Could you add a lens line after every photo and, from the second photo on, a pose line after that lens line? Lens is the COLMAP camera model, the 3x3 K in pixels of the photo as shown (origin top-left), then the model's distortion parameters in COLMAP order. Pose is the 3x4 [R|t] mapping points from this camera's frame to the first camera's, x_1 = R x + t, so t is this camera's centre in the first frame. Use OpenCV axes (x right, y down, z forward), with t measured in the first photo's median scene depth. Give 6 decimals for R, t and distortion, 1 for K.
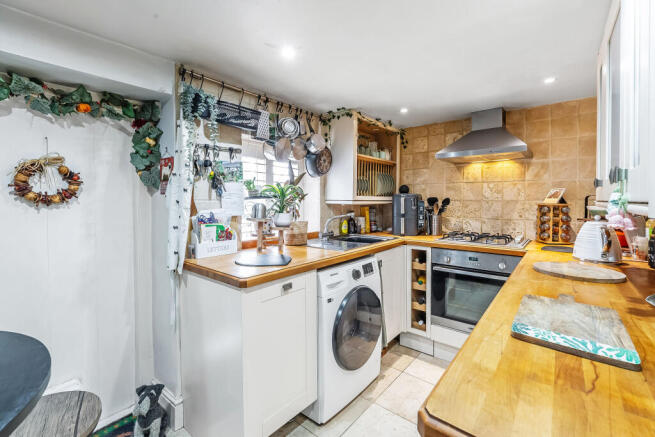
lens RADIAL K [[302.8, 0, 326.5], [0, 302.8, 204.7], [0, 0, 1]] dist [-0.002736, -0.000620]
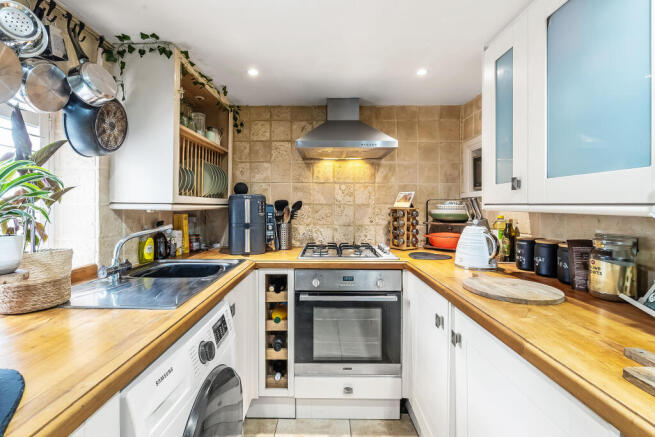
lens RADIAL K [[302.8, 0, 326.5], [0, 302.8, 204.7], [0, 0, 1]] dist [-0.002736, -0.000620]
pose [[0.775234, 0.002179, 0.631671, -0.047334], [0.008739, 0.999861, -0.014174, -0.000790], [-0.631614, 0.016508, 0.775107, 0.370639]]
